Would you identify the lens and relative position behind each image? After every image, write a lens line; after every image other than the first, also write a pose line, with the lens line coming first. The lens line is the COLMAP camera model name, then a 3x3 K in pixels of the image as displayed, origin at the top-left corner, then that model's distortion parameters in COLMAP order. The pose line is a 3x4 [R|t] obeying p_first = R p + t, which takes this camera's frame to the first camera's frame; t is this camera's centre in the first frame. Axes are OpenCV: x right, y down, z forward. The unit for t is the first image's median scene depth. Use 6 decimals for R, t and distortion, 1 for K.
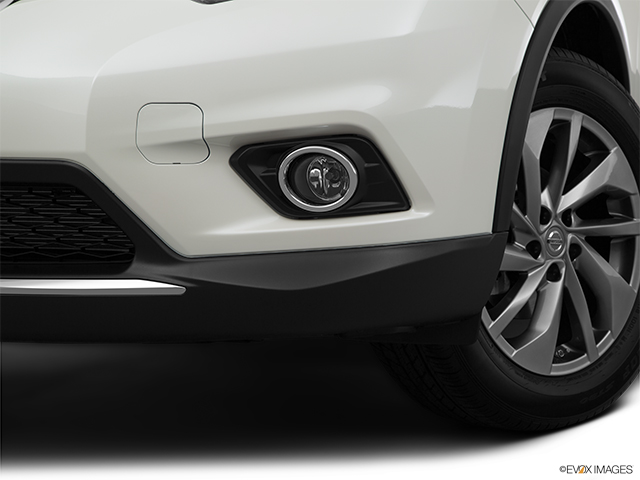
lens RADIAL K [[1534.1, 0, 321.5], [0, 1534.1, 241.1], [0, 0, 1]] dist [0.228393, 0.000000]
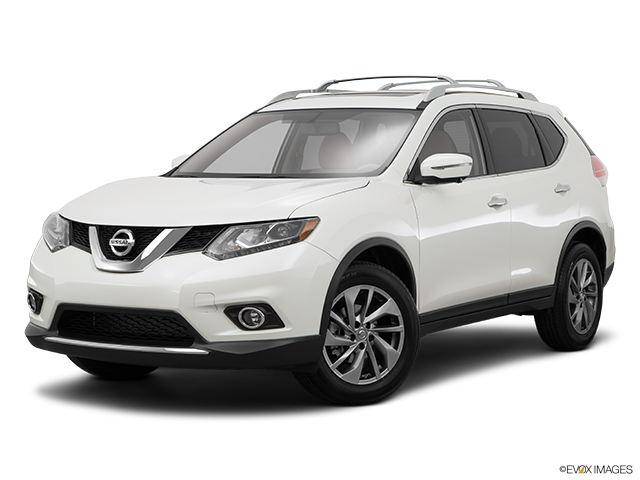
lens RADIAL K [[1340.2, 0, 316.7], [0, 1340.2, 241.5], [0, 0, 1]] dist [0.196465, 0.000000]
pose [[0.984900, 0.014233, -0.172538, 0.573334], [-0.017151, 0.999734, -0.015428, -0.149981], [0.172272, 0.018154, 0.984882, -1.593538]]
